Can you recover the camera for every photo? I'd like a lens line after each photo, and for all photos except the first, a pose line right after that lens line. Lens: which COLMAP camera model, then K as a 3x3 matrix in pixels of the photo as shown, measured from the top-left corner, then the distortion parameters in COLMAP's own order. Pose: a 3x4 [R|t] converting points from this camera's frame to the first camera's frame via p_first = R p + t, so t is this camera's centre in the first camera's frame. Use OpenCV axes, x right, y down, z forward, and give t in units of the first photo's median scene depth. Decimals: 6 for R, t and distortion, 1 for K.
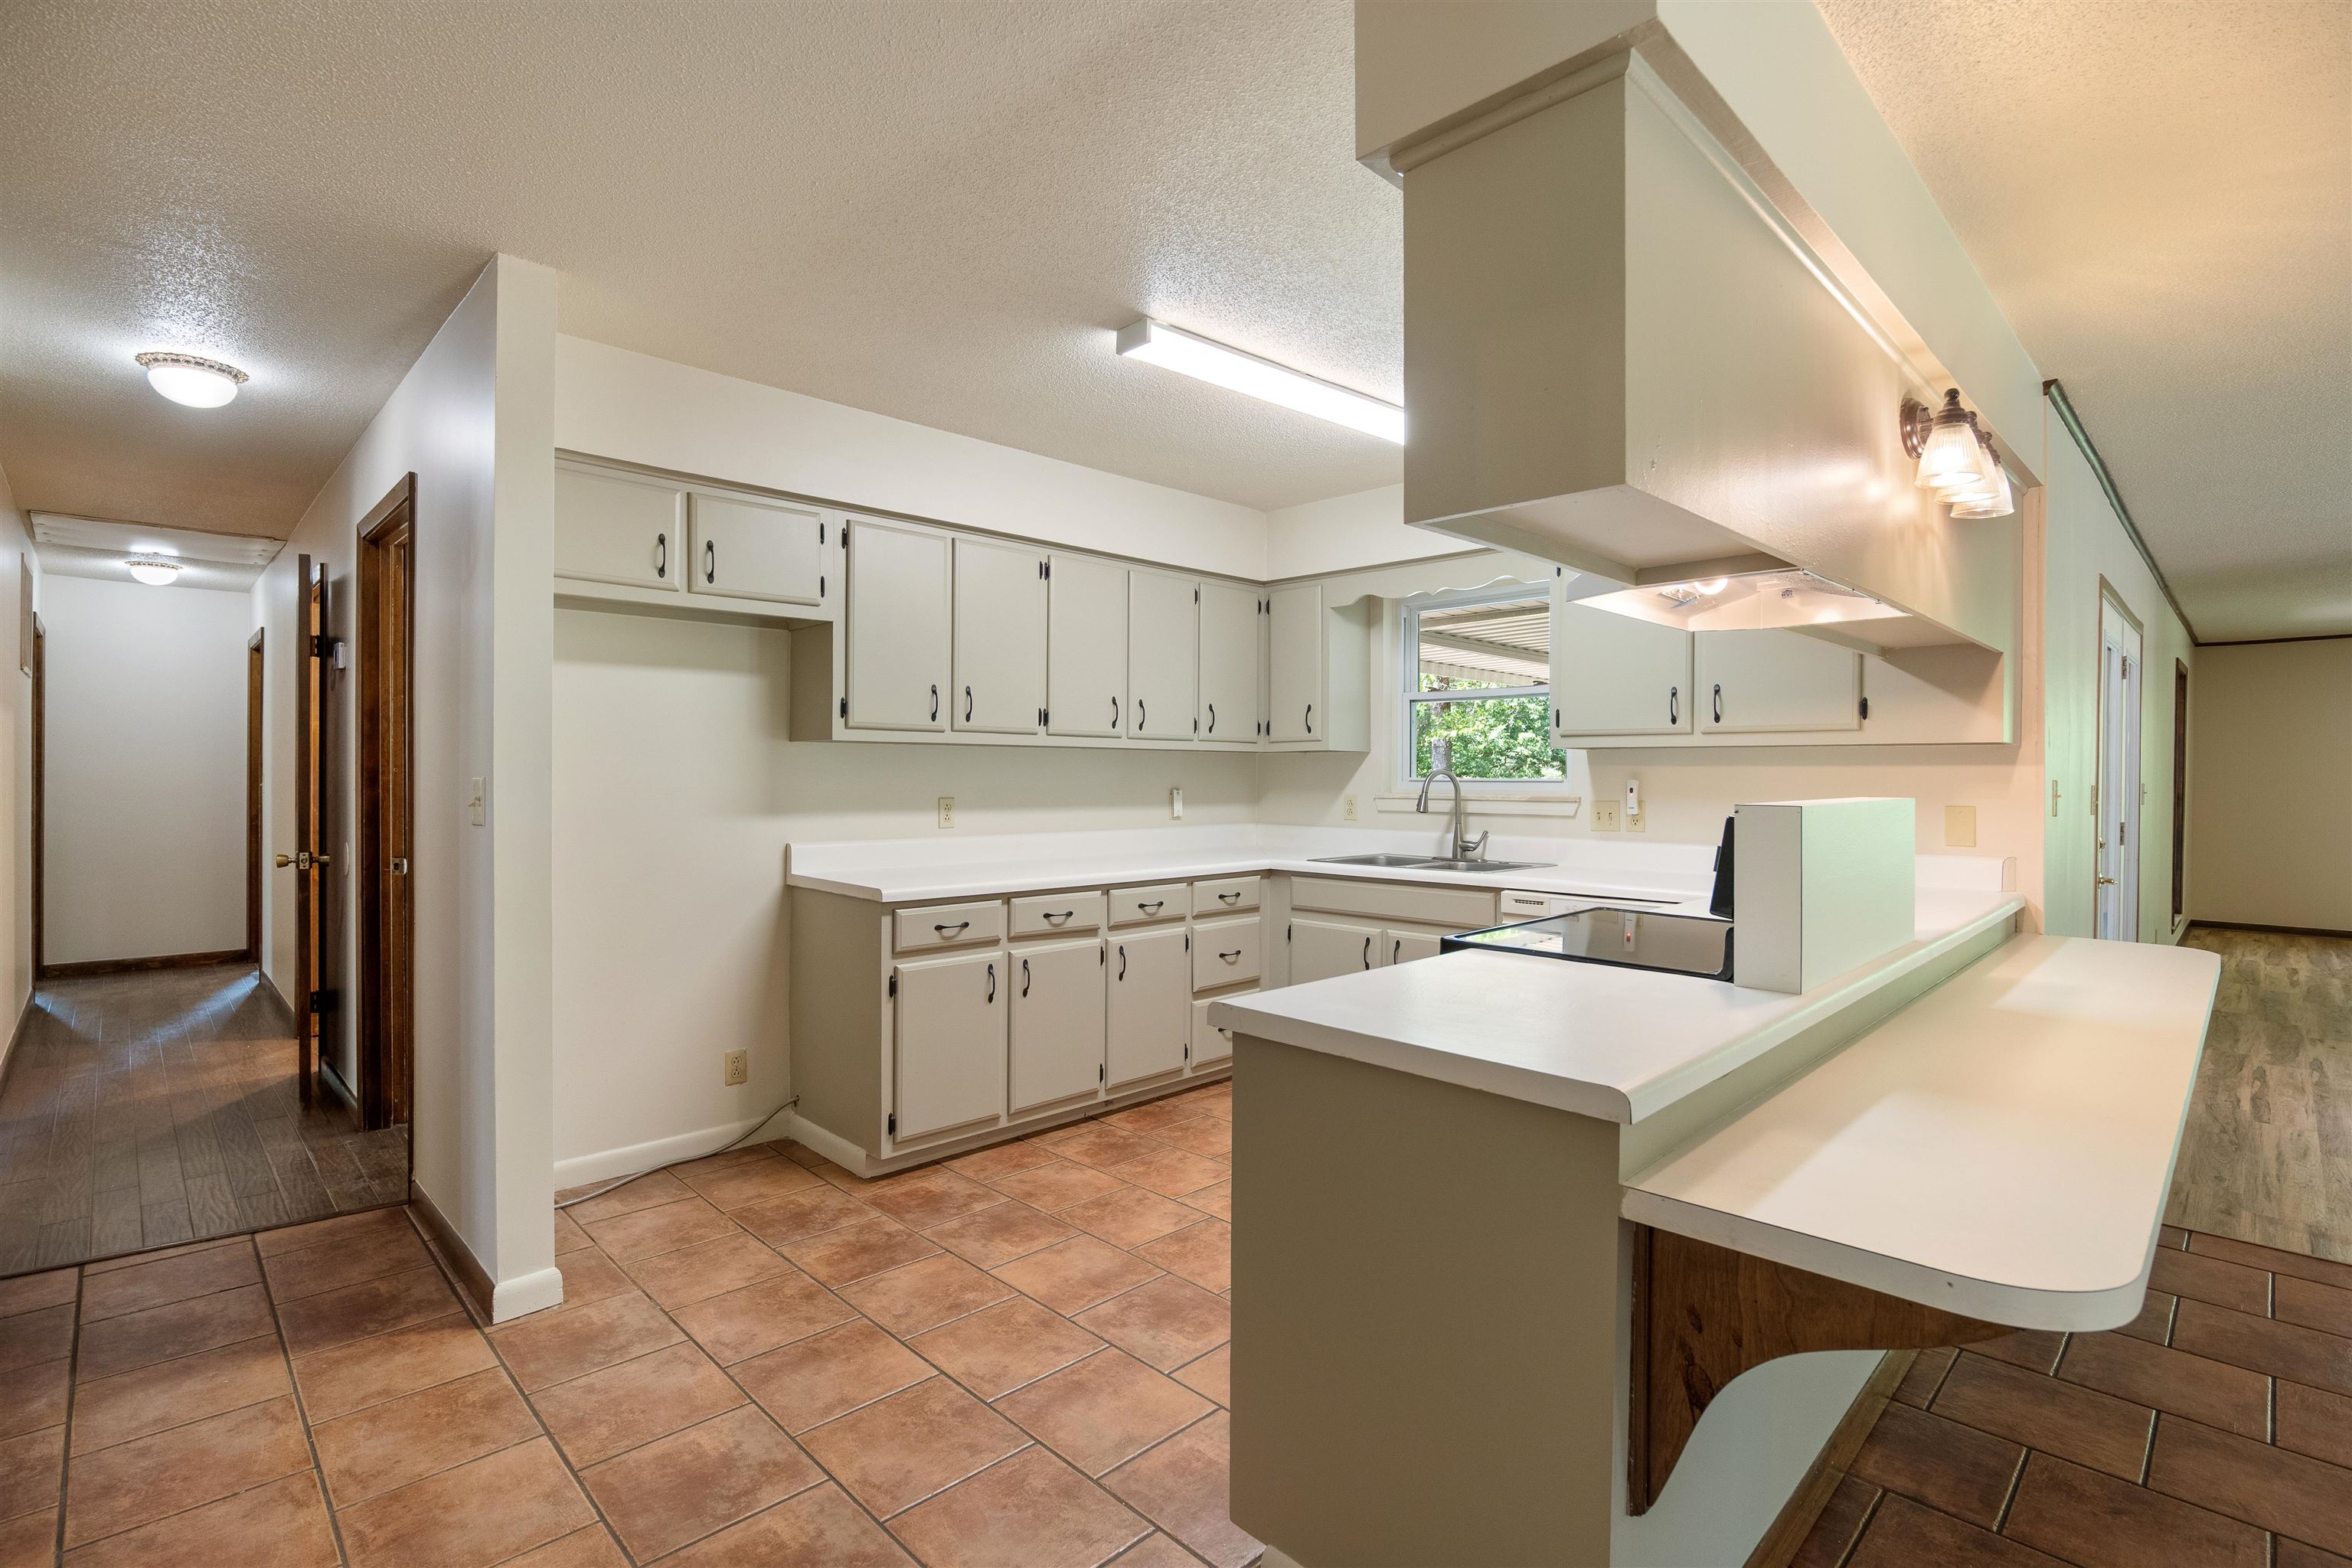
lens RADIAL K [[1091.8, 0, 1184.0], [0, 1091.8, 784.7], [0, 0, 1]] dist [-0.023618, 0.003786]
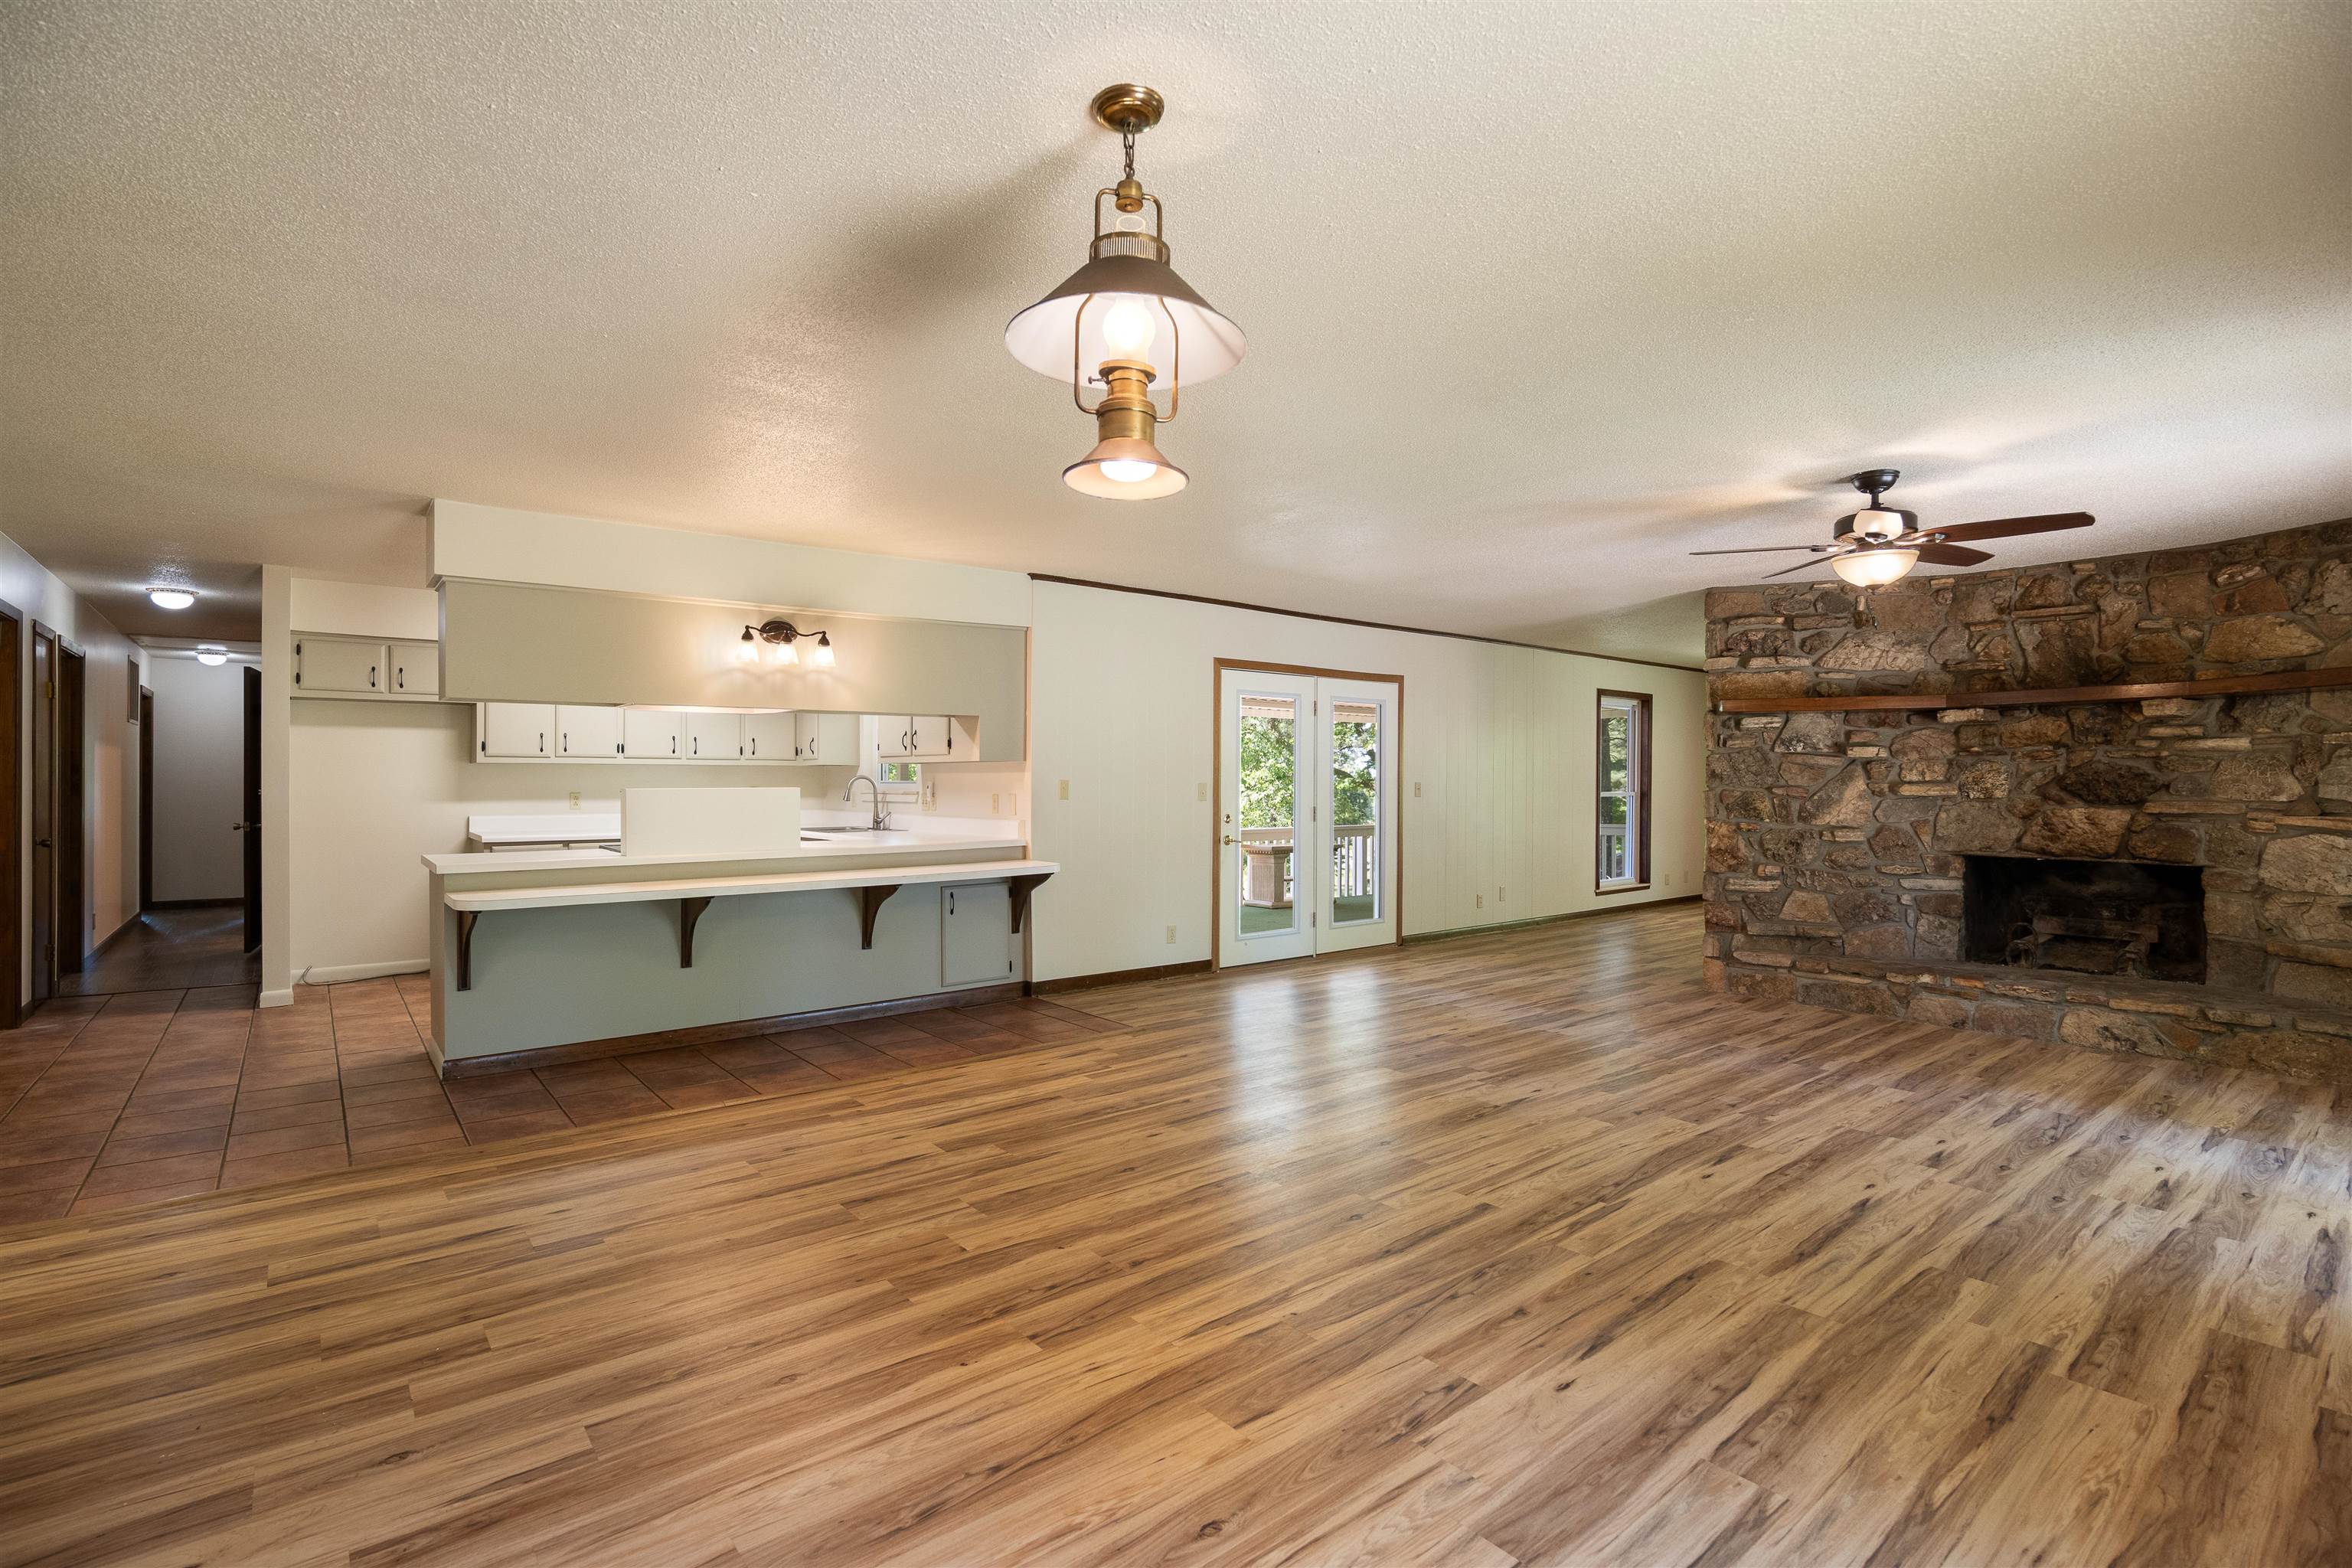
lens RADIAL K [[1091.8, 0, 1184.0], [0, 1091.8, 784.7], [0, 0, 1]] dist [-0.023618, 0.003786]
pose [[0.995996, -0.004252, -0.089301, 0.987162], [0.003726, 0.999975, -0.006061, 0.013578], [0.089325, 0.005704, 0.995986, -0.733887]]
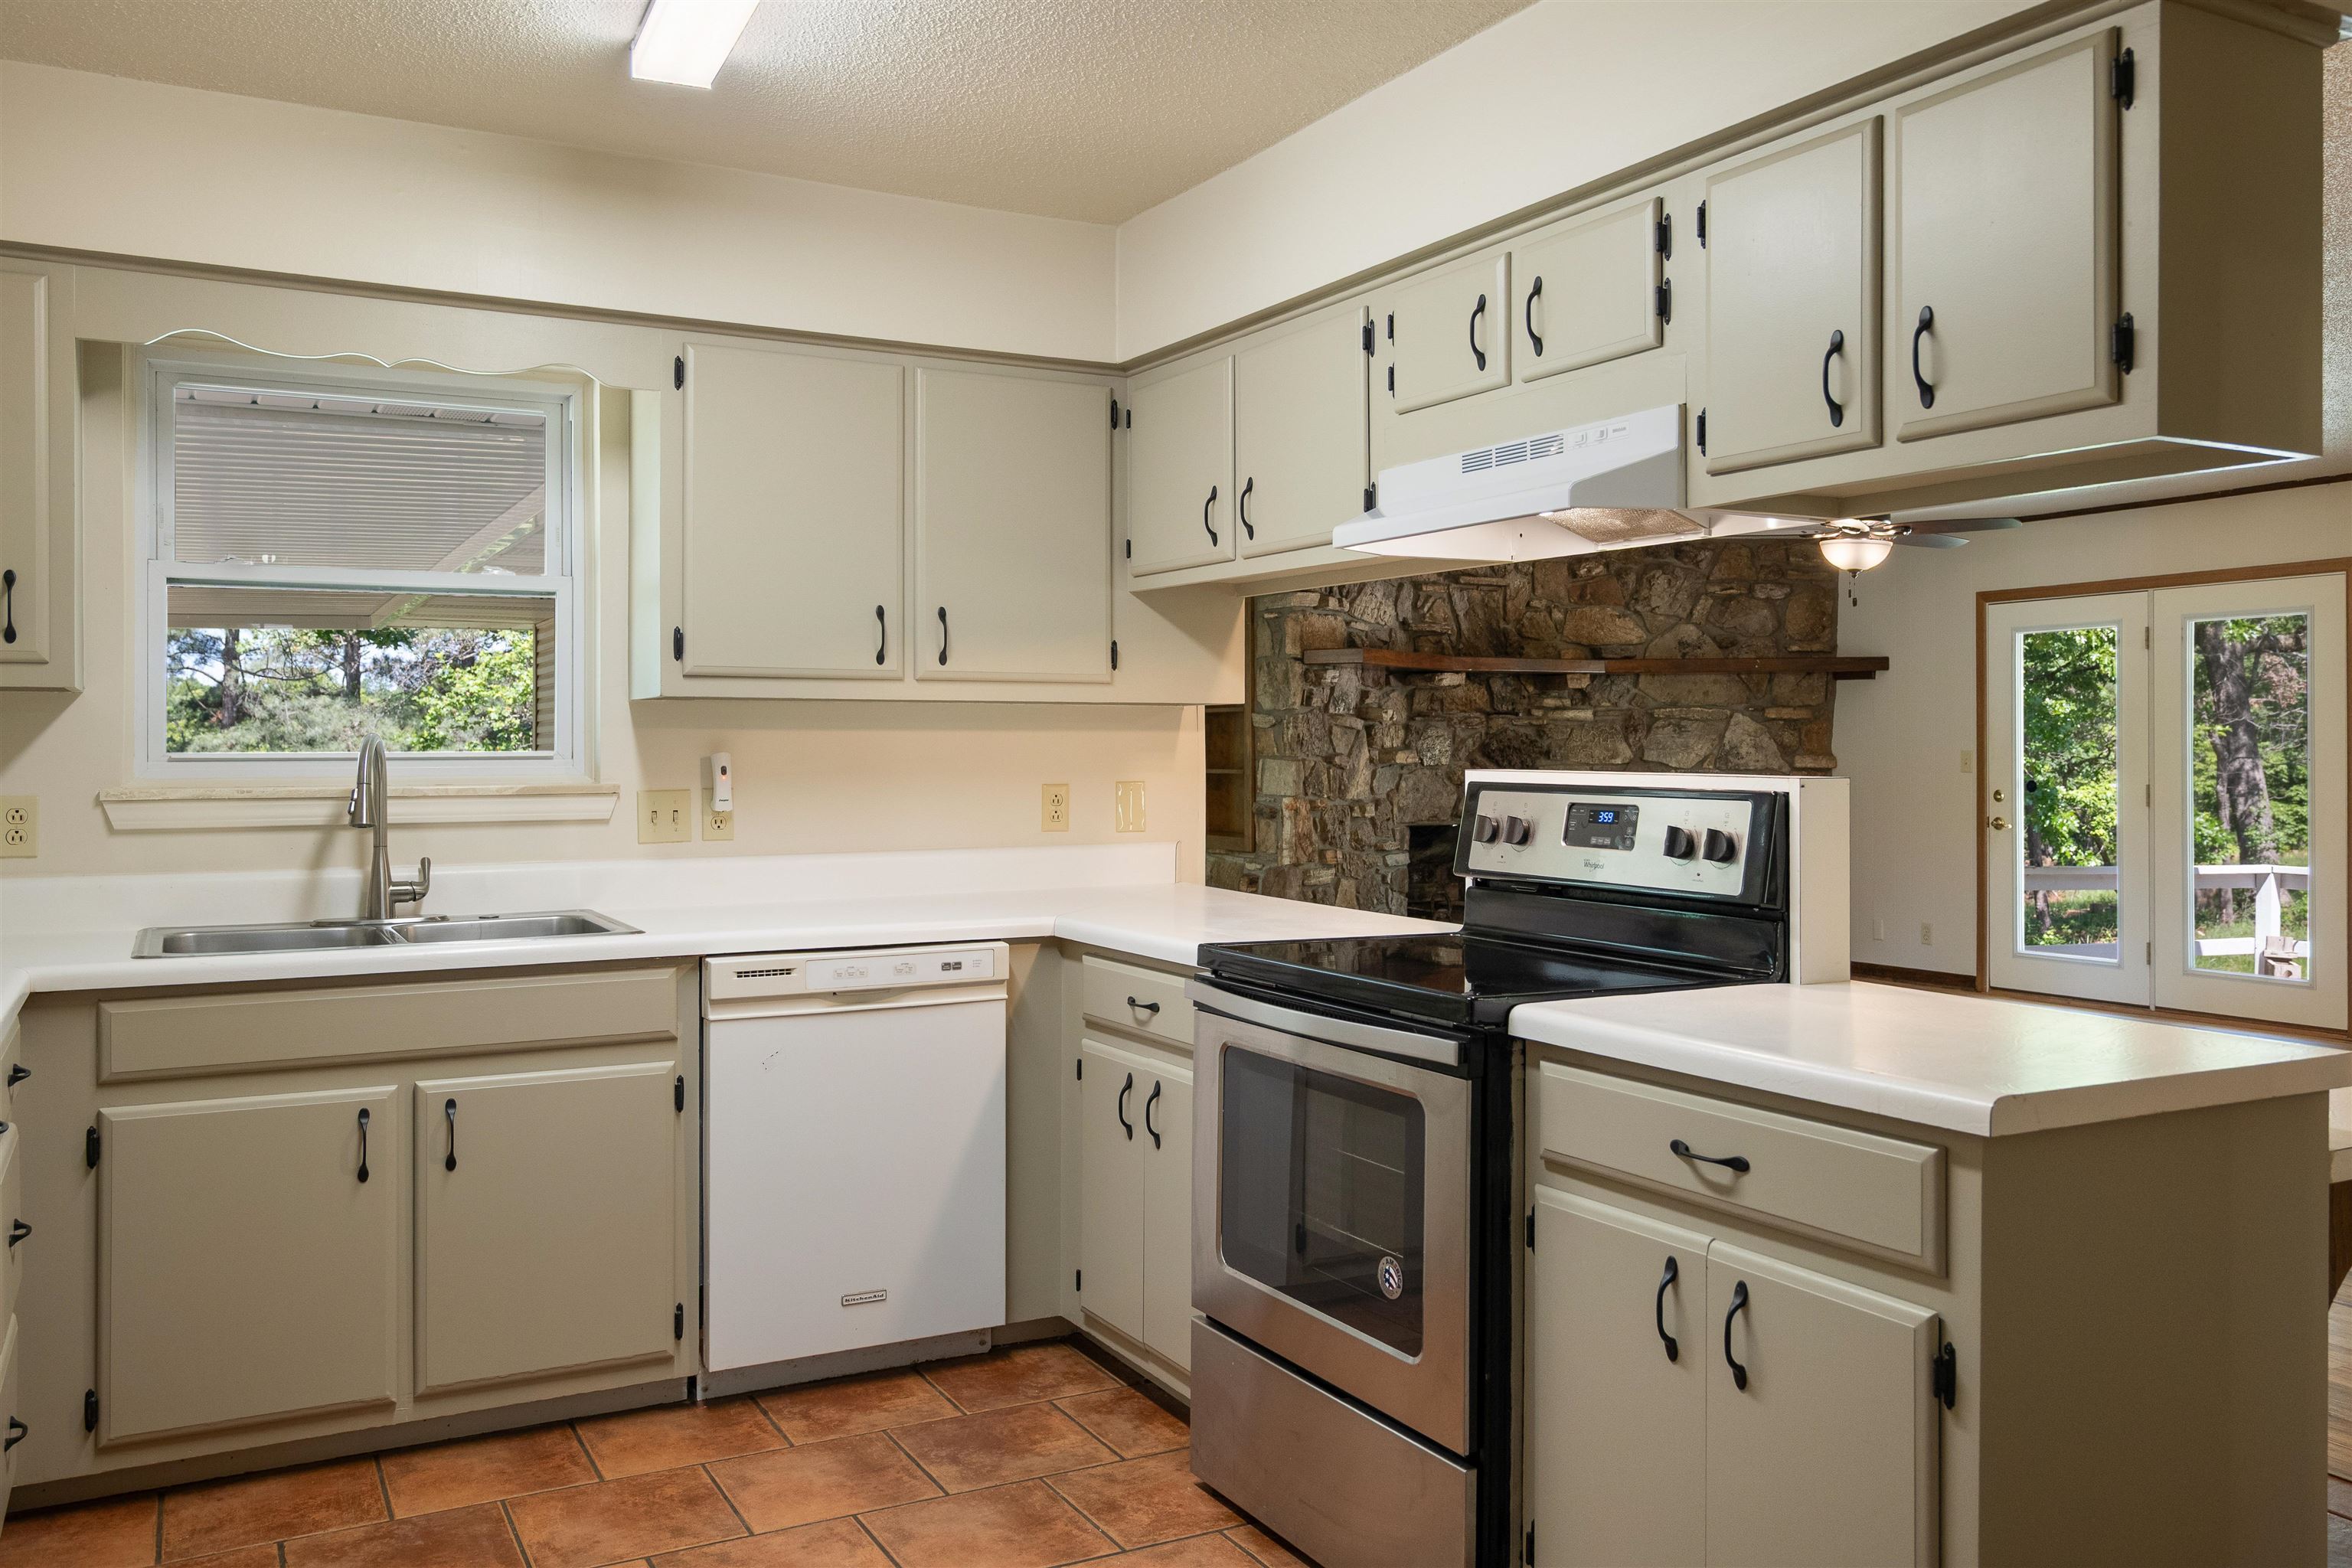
lens RADIAL K [[1835.1, 0, 1177.9], [0, 1835.1, 742.6], [0, 0, 1]] dist [-0.005736, 0.000687]
pose [[0.280373, -0.003502, 0.959885, -0.479935], [0.012033, 0.999928, 0.000134, -0.007190], [-0.959816, 0.011513, 0.280394, 0.483740]]
